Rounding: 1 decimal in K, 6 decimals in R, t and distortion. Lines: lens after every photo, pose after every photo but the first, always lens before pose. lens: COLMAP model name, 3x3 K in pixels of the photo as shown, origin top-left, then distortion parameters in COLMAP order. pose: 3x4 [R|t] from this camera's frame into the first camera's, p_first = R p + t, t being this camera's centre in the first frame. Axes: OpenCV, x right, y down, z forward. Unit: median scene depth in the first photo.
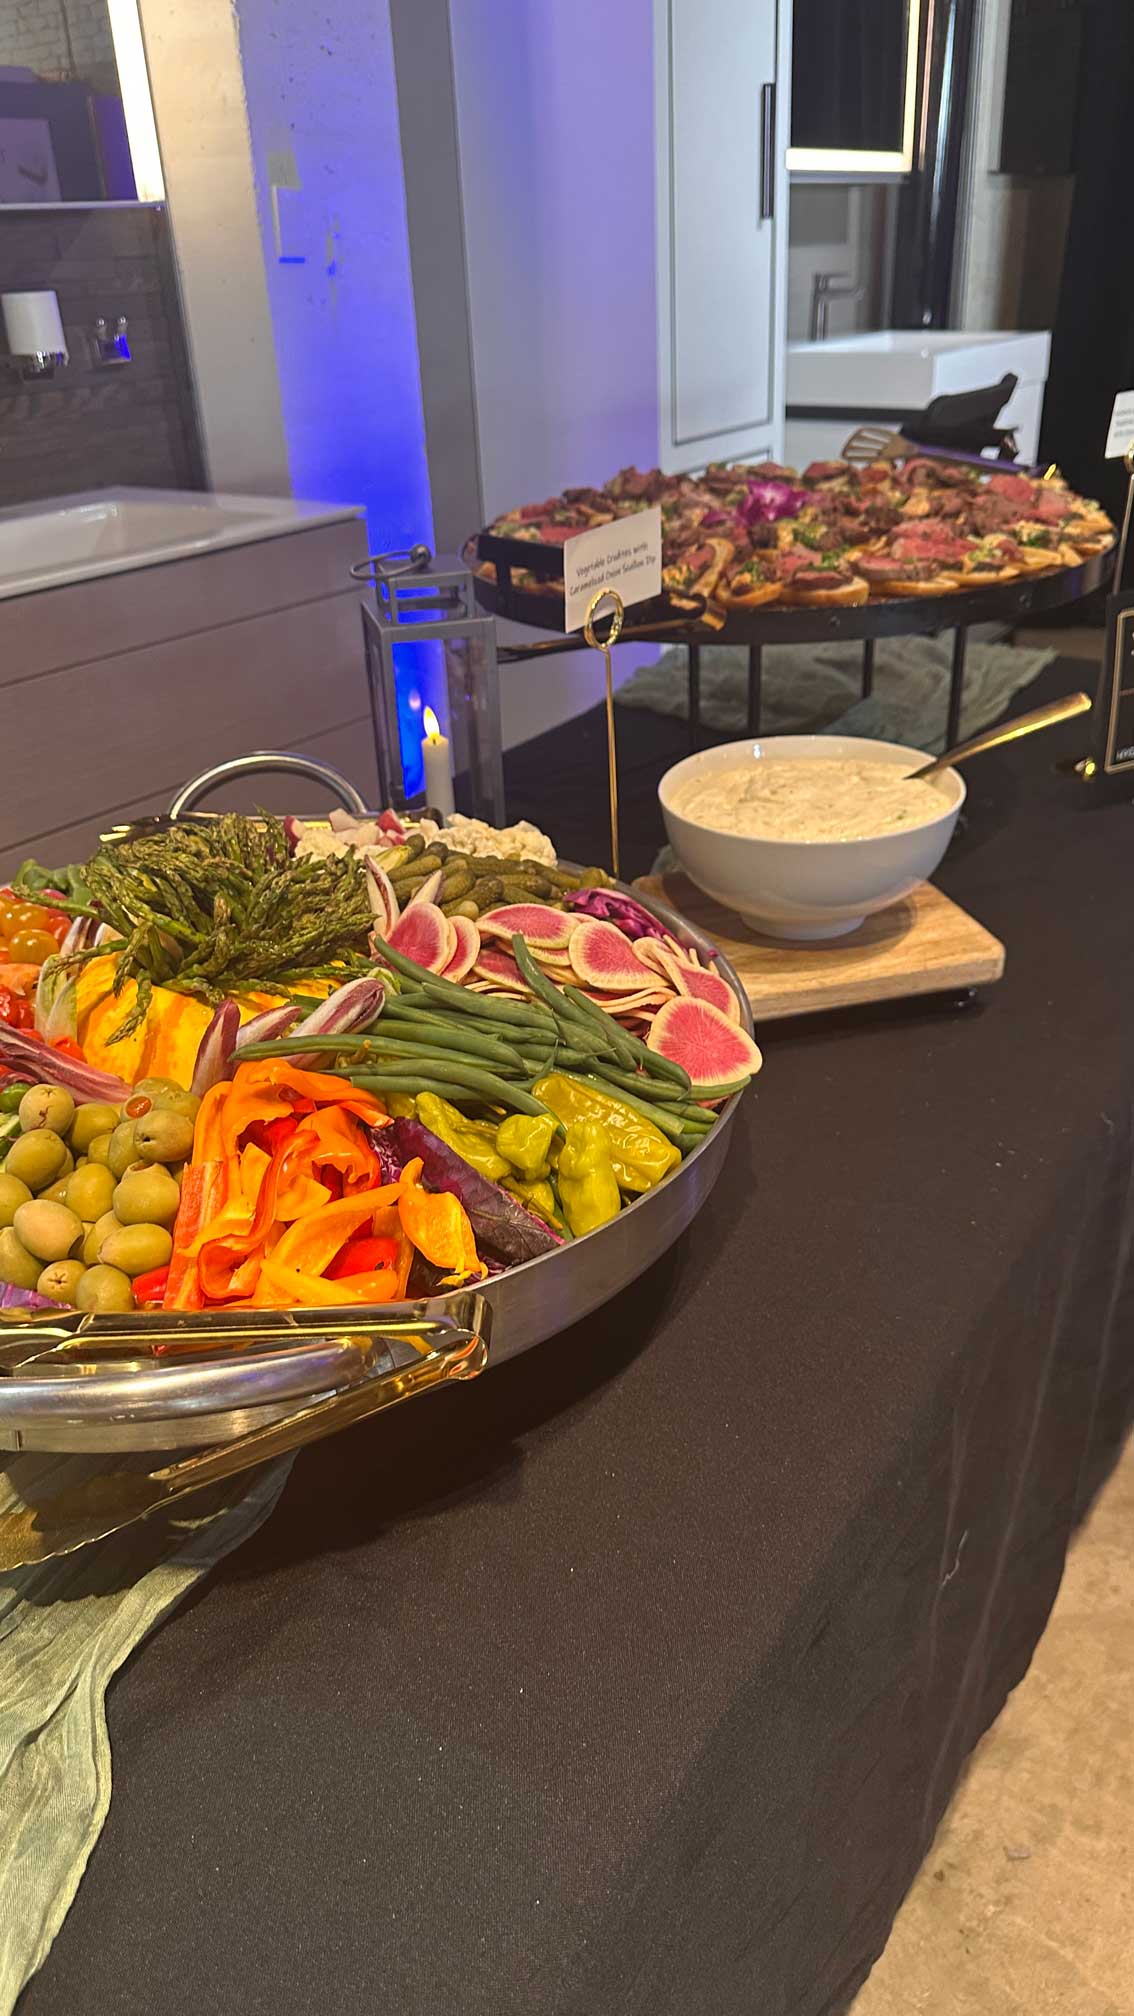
lens RADIAL K [[1440.4, 0, 567.0], [0, 1440.4, 1008.0], [0, 0, 1]] dist [0.030599, -0.005658]
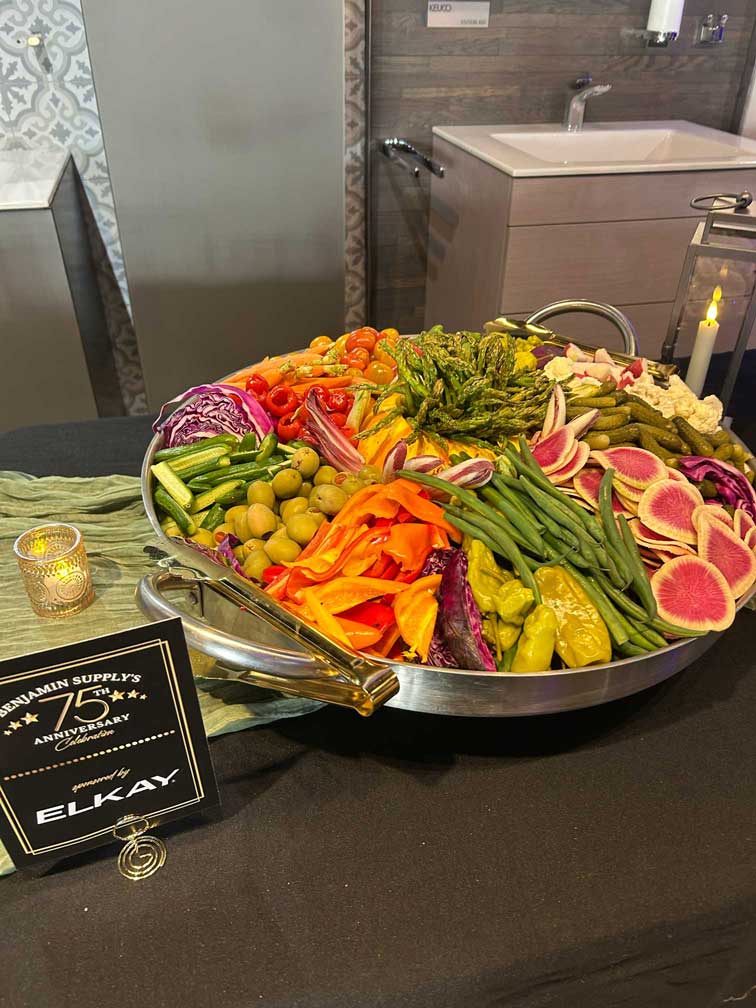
lens RADIAL K [[761.4, 0, 381.6], [0, 761.4, 512.4], [0, 0, 1]] dist [0.051029, -0.058035]
pose [[0.745343, 0.413263, -0.523142, 0.223873], [-0.338741, 0.910611, 0.236731, -0.119256], [0.574211, 0.000764, 0.818707, 0.227506]]
